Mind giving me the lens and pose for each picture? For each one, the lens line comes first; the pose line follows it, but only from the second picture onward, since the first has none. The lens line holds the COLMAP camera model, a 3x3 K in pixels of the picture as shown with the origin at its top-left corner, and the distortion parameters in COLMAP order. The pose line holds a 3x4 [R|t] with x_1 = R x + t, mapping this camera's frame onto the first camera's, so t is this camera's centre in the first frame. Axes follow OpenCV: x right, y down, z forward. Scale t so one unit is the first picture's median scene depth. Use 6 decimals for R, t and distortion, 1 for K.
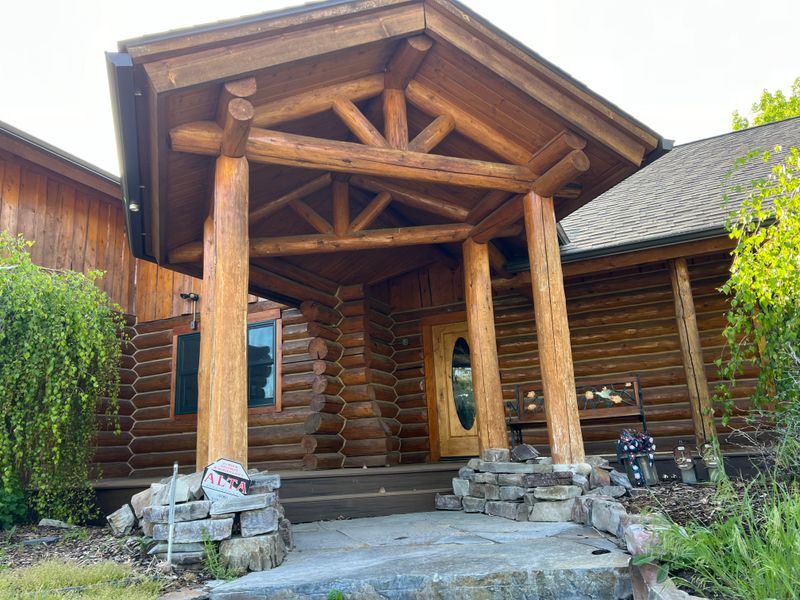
lens RADIAL K [[604.0, 0, 400.0], [0, 604.0, 300.0], [0, 0, 1]] dist [0.038109, -0.005047]
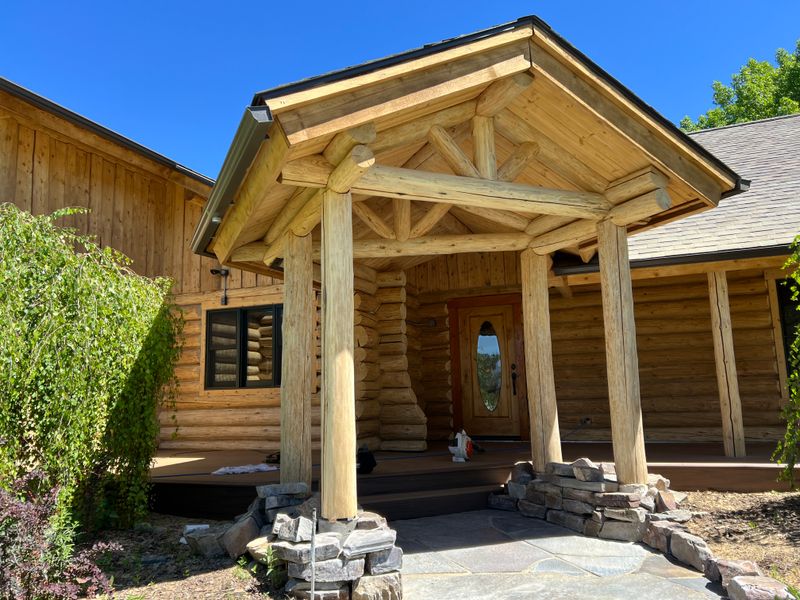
lens RADIAL K [[604.0, 0, 400.0], [0, 604.0, 300.0], [0, 0, 1]] dist [0.038109, -0.005047]
pose [[0.997520, 0.031769, 0.062805, -0.205732], [-0.038716, 0.992876, 0.112688, -0.155479], [-0.058778, -0.114840, 0.991643, -0.015924]]
